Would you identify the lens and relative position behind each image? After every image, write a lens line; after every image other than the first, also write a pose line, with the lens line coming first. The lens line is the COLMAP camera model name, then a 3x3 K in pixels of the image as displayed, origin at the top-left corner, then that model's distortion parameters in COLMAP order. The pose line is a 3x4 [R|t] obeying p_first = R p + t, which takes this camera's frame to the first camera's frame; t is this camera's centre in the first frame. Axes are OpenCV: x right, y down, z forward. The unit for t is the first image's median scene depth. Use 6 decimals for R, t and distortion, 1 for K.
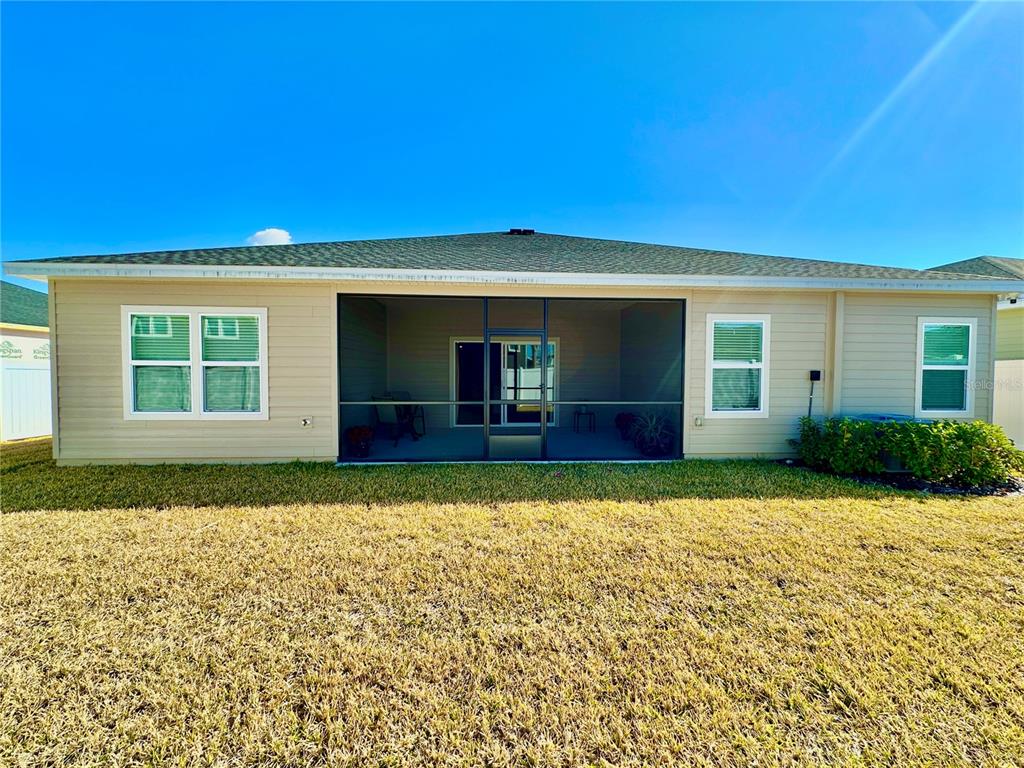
lens RADIAL K [[408.0, 0, 512.4], [0, 408.0, 384.4], [0, 0, 1]] dist [-0.001886, 0.000332]
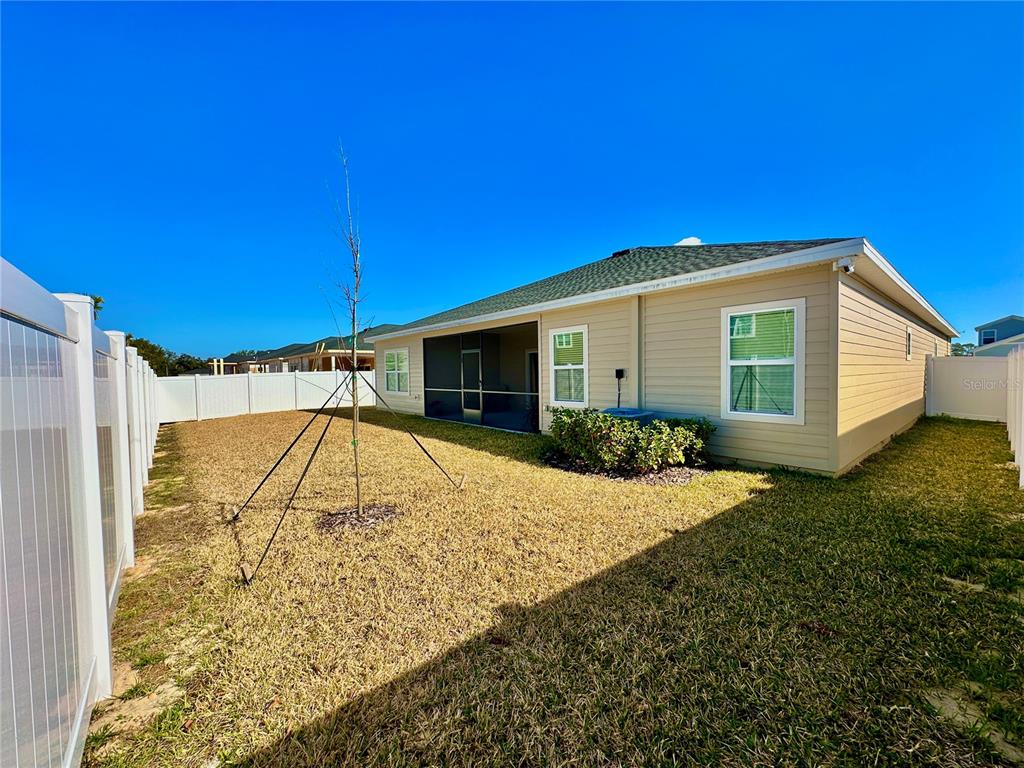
lens RADIAL K [[408.0, 0, 512.4], [0, 408.0, 384.4], [0, 0, 1]] dist [-0.001886, 0.000332]
pose [[0.601507, 0.009818, -0.798807, 1.470871], [-0.008666, 0.999946, 0.005764, 0.004106], [0.798820, 0.003456, 0.601560, 0.076241]]
